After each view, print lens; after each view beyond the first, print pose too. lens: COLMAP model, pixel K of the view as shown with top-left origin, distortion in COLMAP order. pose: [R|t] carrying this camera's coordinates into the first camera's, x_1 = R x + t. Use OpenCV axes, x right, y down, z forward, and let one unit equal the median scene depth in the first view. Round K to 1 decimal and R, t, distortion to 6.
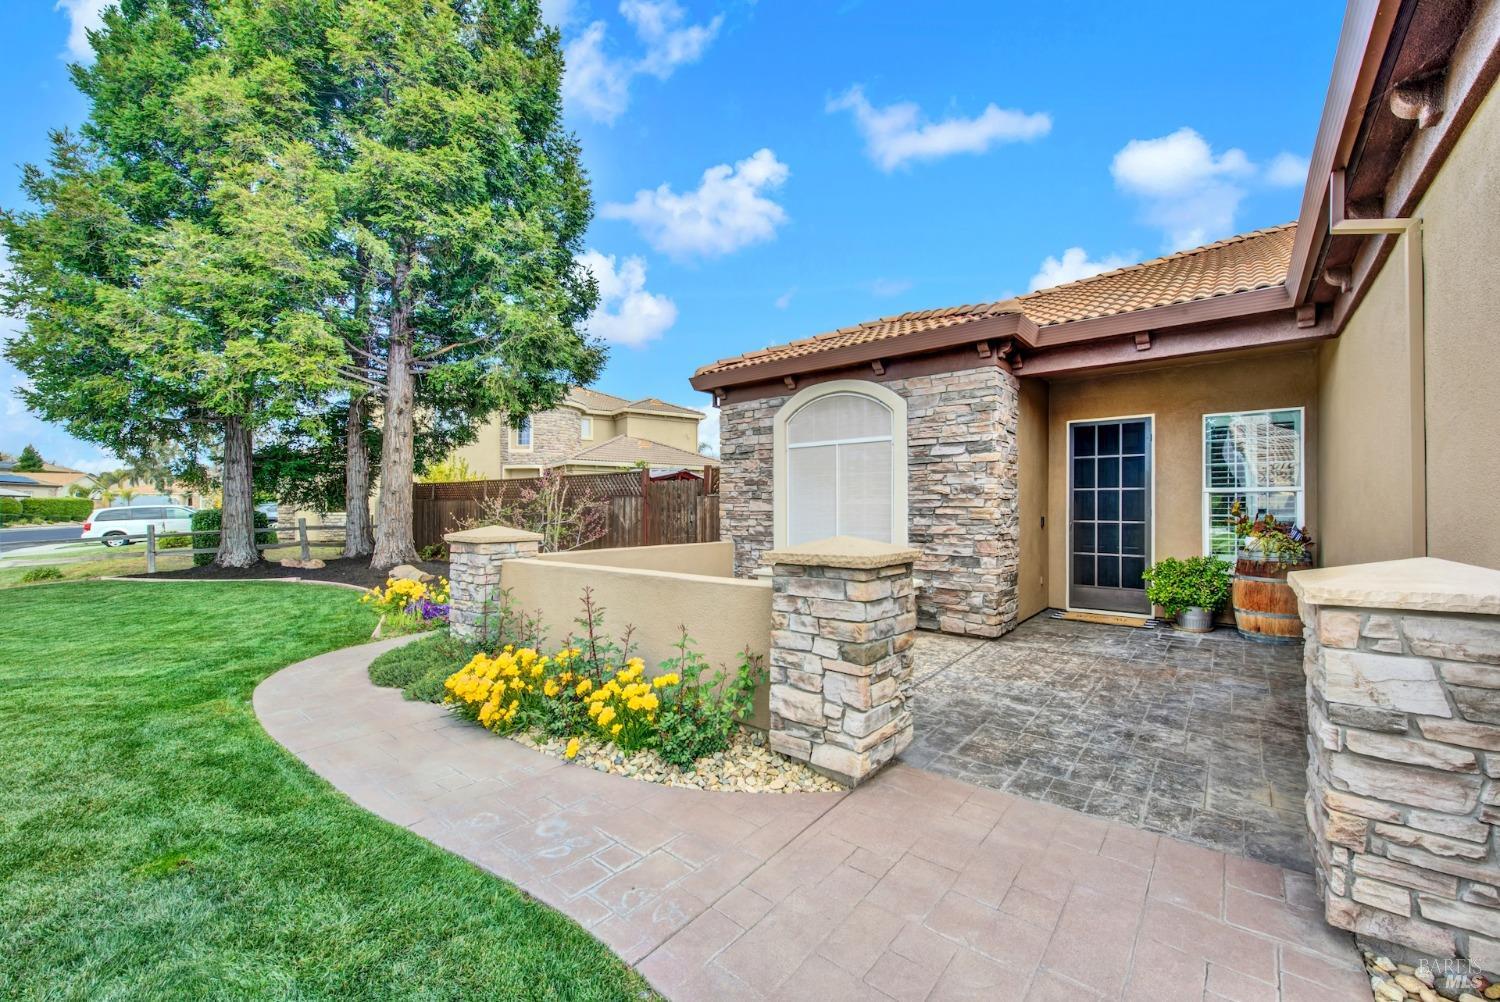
lens RADIAL K [[597.5, 0, 748.6], [0, 597.5, 504.4], [0, 0, 1]] dist [-0.001062, -0.000297]
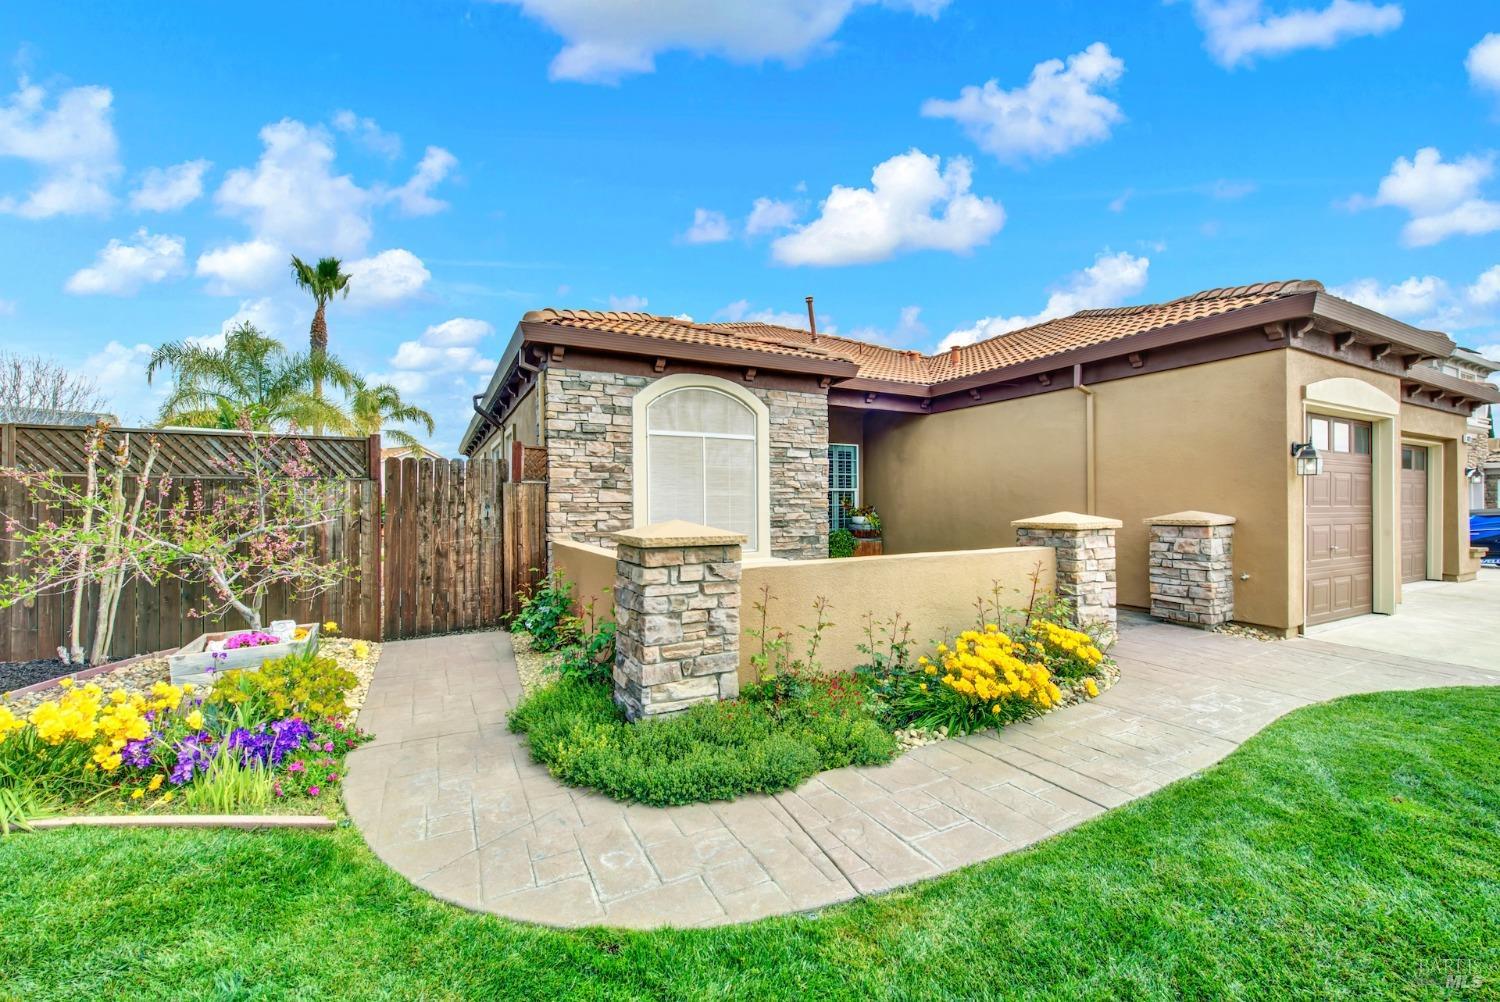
lens RADIAL K [[597.5, 0, 748.6], [0, 597.5, 504.4], [0, 0, 1]] dist [-0.001062, -0.000297]
pose [[0.389414, -0.001477, 0.921062, -0.693760], [-0.001341, 0.999997, 0.002171, 0.011735], [-0.921062, -0.002081, 0.389410, 0.476346]]
